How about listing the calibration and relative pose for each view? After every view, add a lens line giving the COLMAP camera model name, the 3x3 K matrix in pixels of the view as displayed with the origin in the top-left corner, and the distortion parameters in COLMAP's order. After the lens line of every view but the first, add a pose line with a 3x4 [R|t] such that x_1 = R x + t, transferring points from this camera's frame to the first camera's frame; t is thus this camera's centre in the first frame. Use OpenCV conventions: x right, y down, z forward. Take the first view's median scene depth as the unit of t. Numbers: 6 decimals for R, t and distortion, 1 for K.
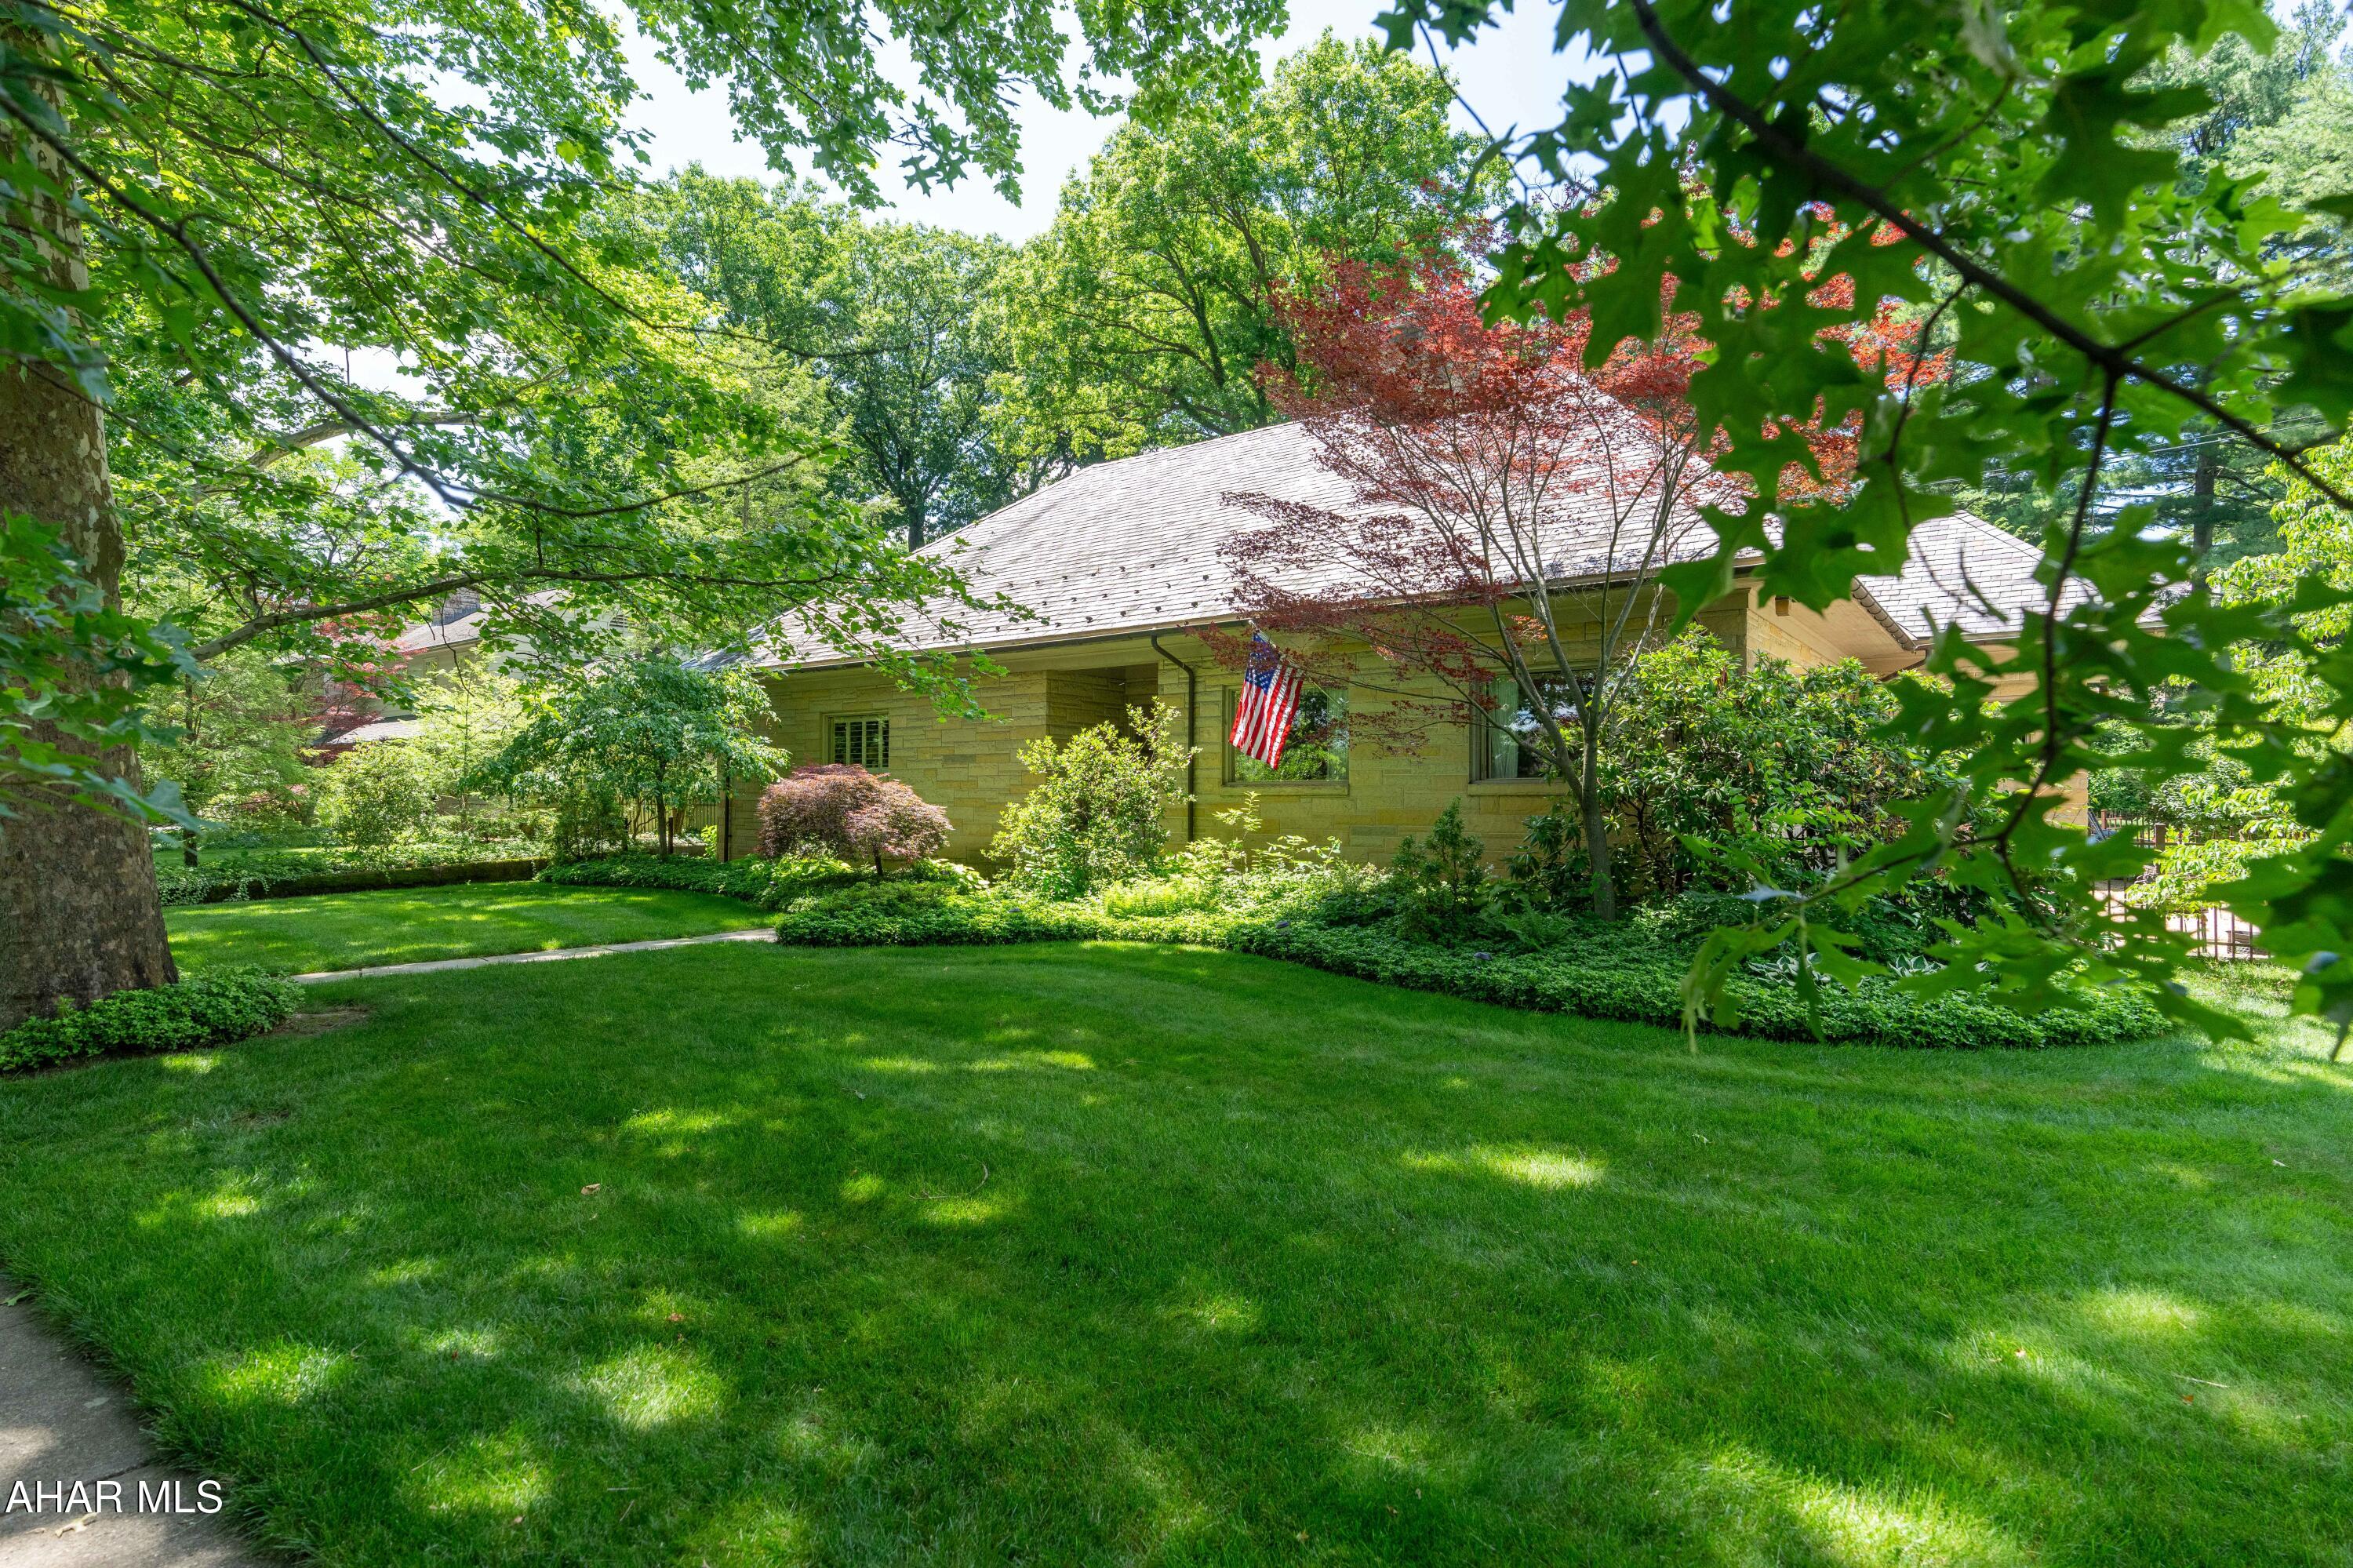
lens RADIAL K [[1201.4, 0, 1176.5], [0, 1201.4, 784.0], [0, 0, 1]] dist [-0.010812, 0.000687]
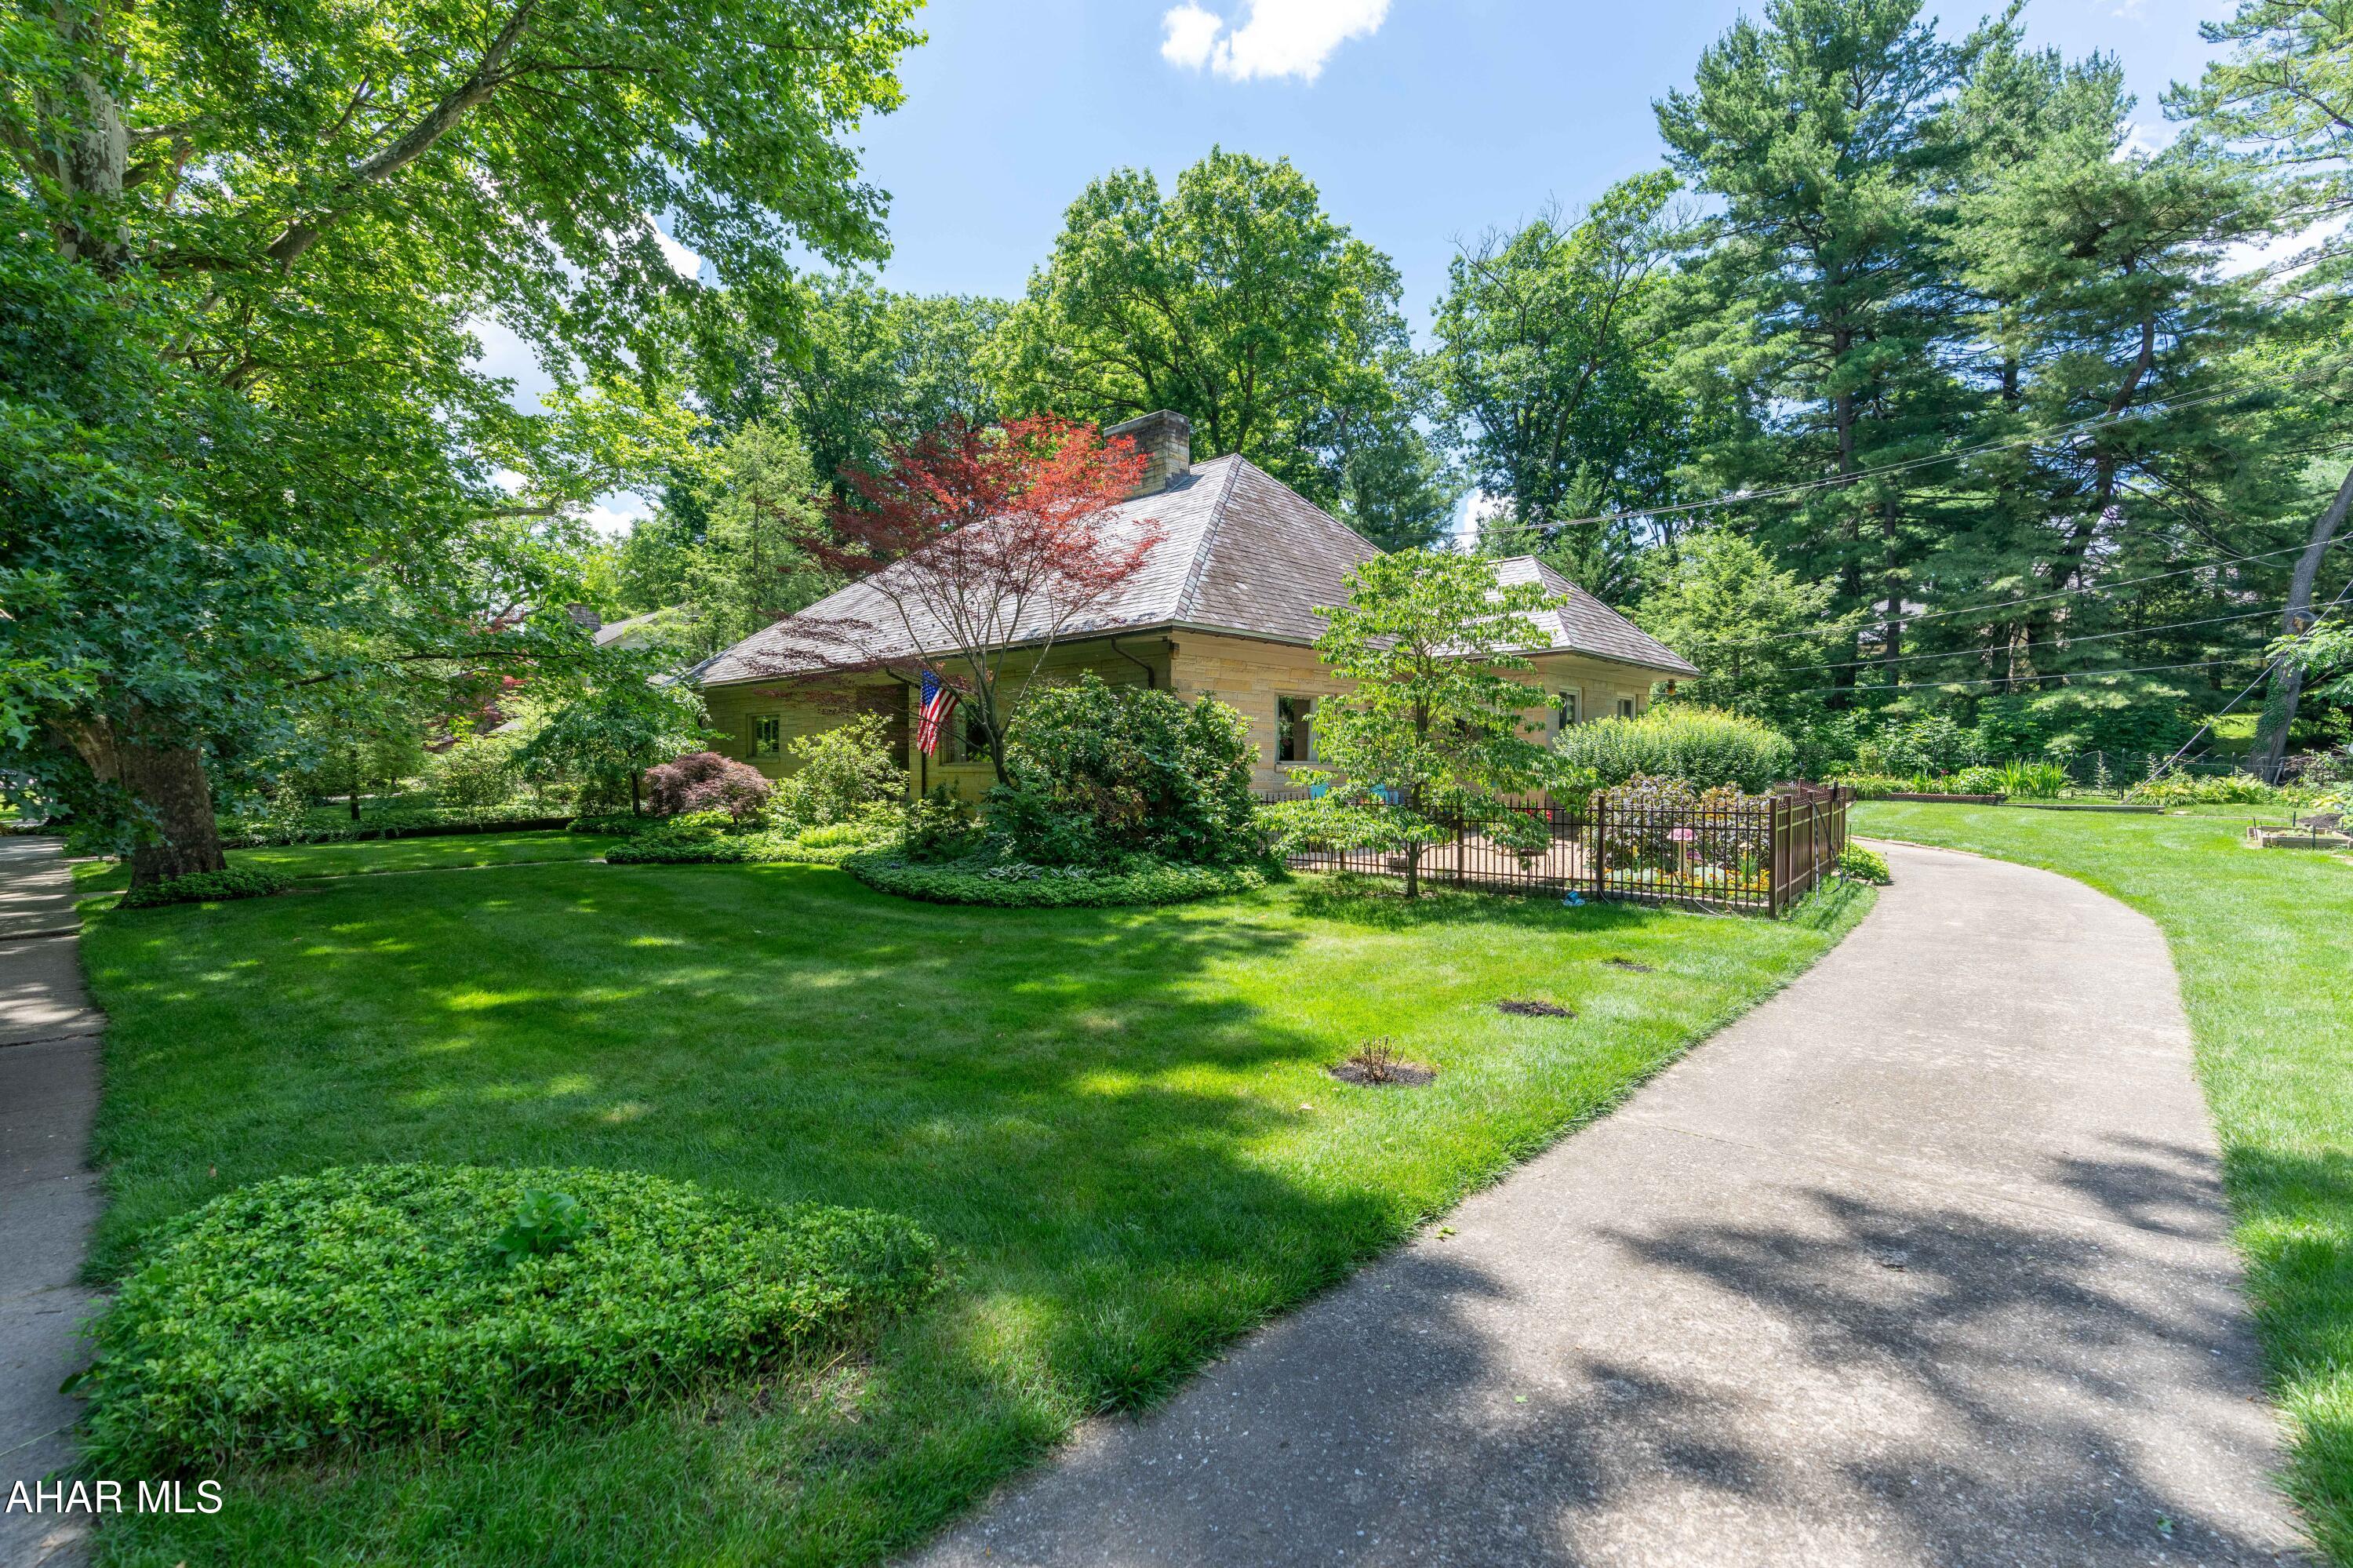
lens RADIAL K [[1101.8, 0, 1176.5], [0, 1101.8, 784.0], [0, 0, 1]] dist [-0.021884, 0.005137]
pose [[0.992405, -0.001357, -0.123005, 0.227238], [0.004619, 0.999645, 0.026236, -0.004528], [0.122926, -0.026604, 0.992059, -0.144766]]
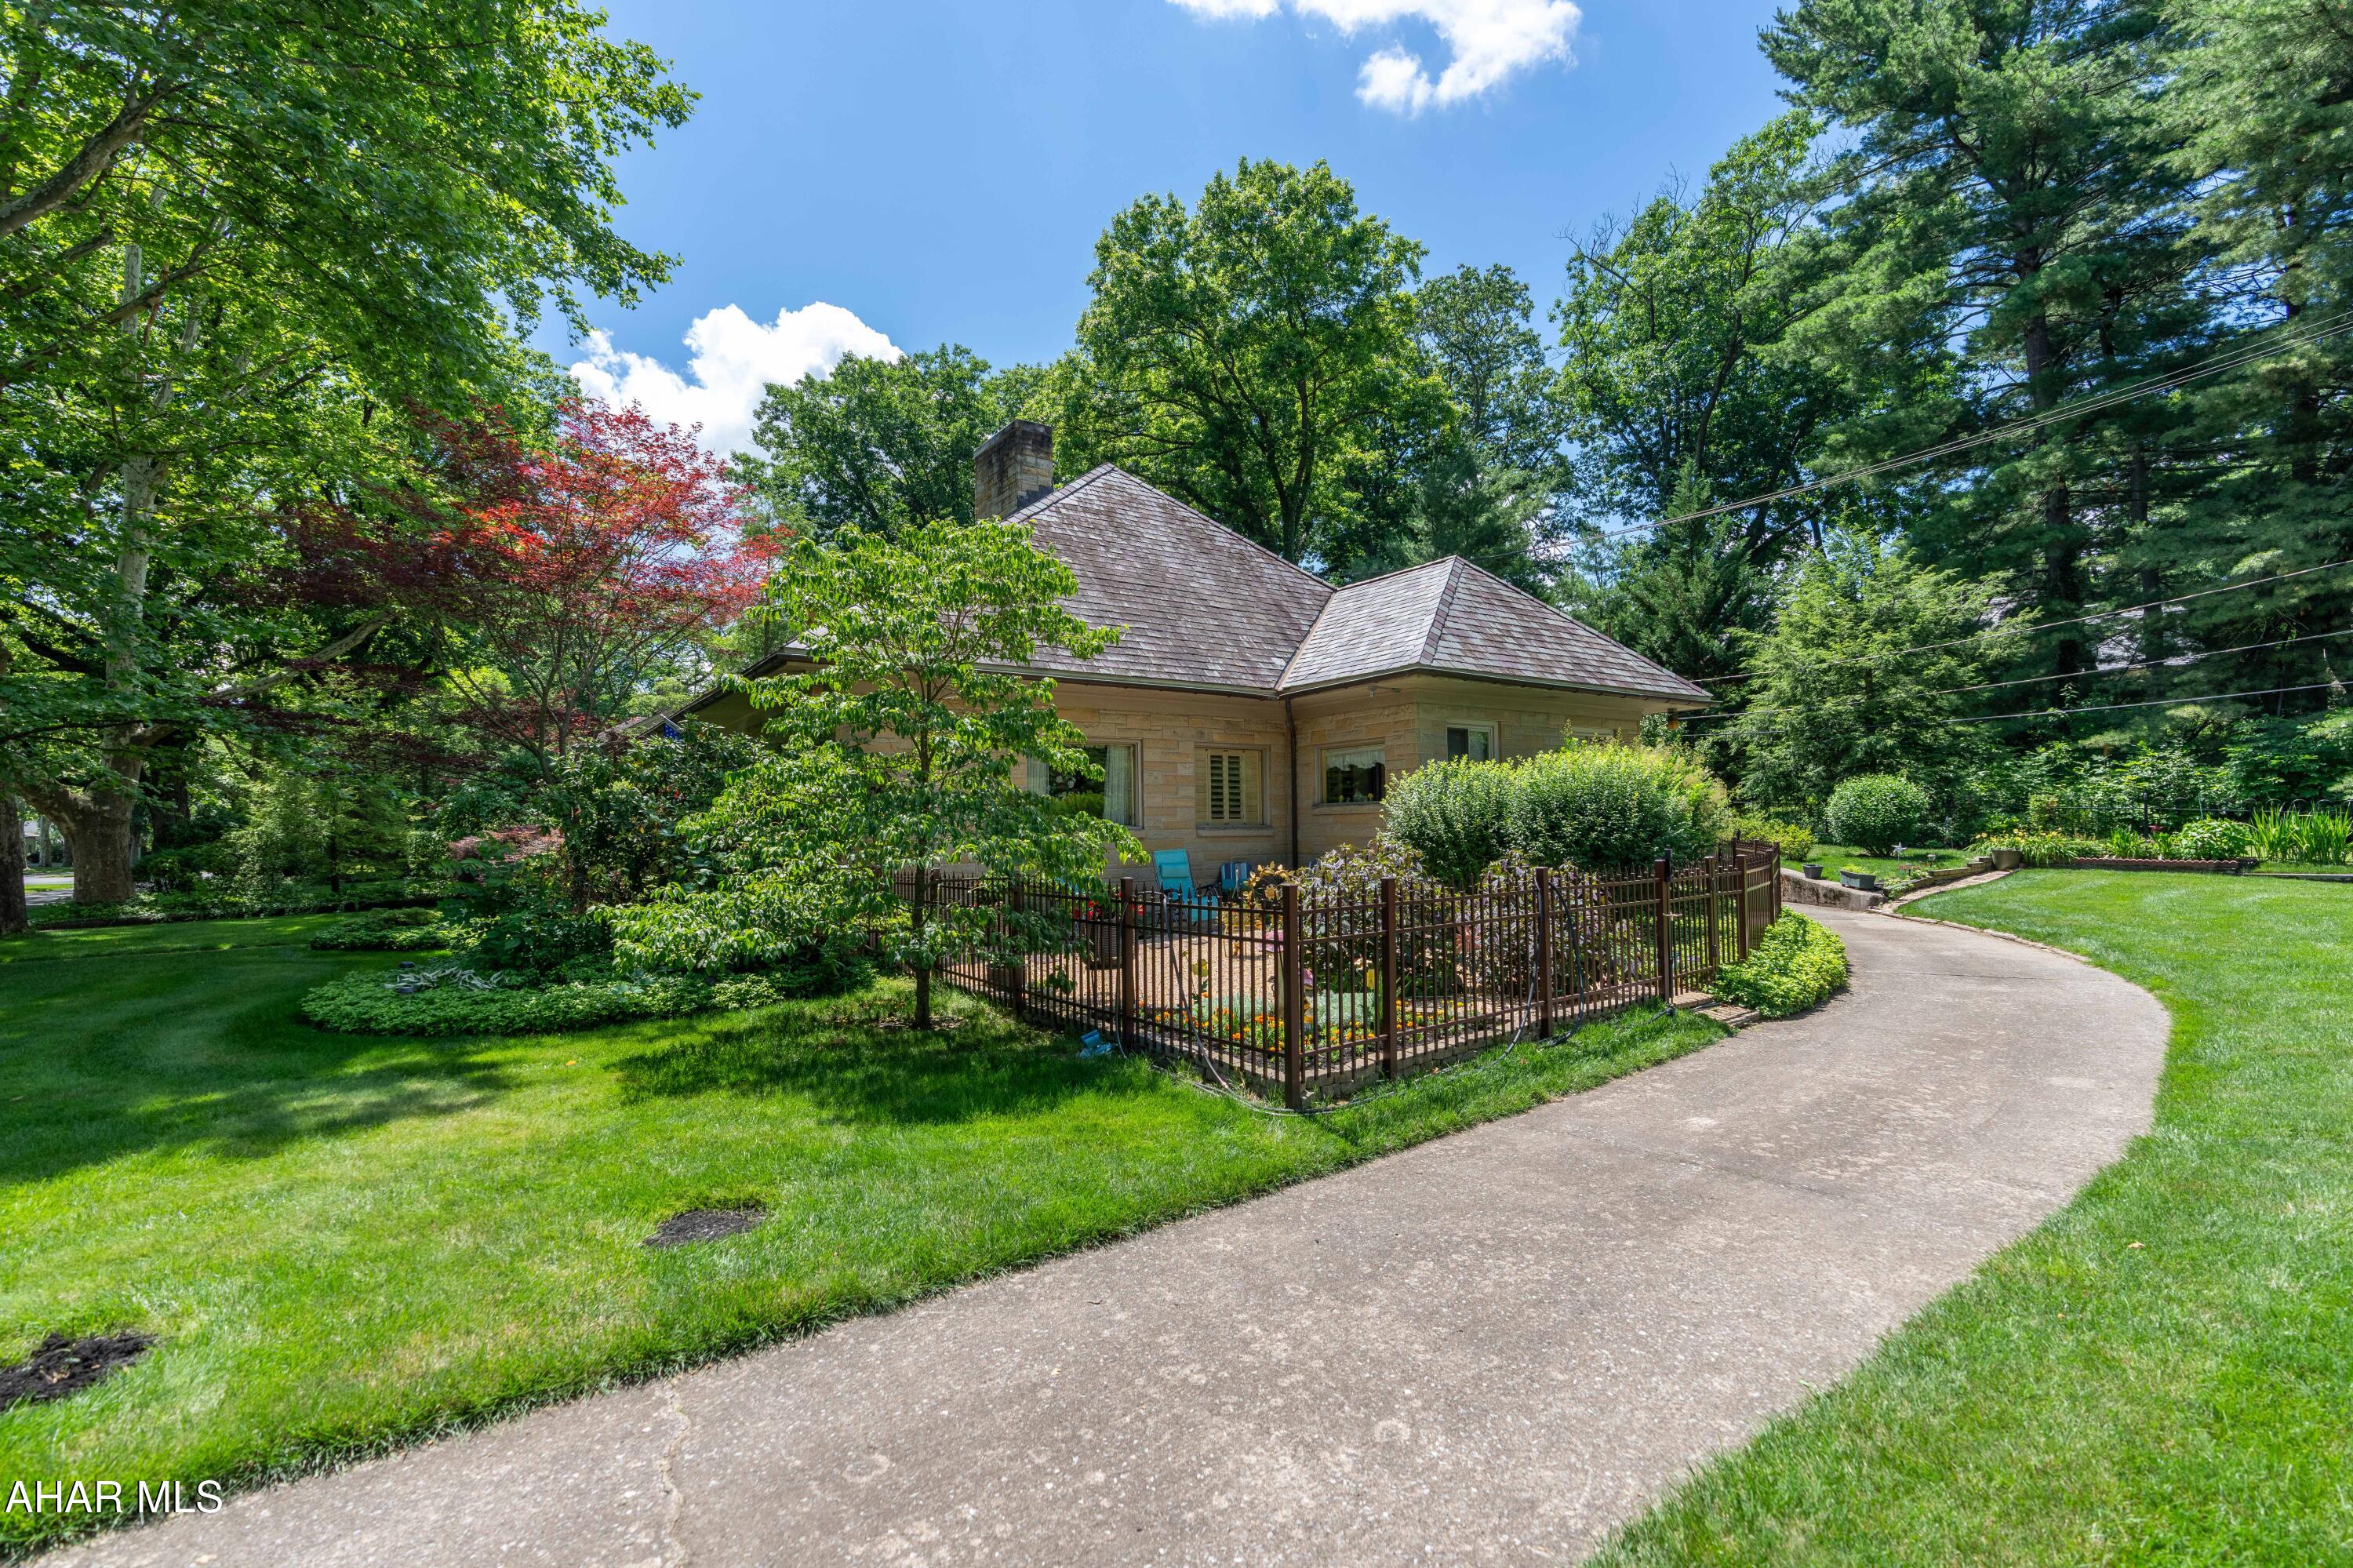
lens RADIAL K [[1087.1, 0, 1176.5], [0, 1087.1, 784.0], [0, 0, 1]] dist [-0.012463, 0.001455]
pose [[0.940495, -0.028953, -0.338572, 0.395910], [0.018575, 0.999254, -0.033853, -0.002940], [0.339300, 0.025550, 0.940331, 0.015788]]
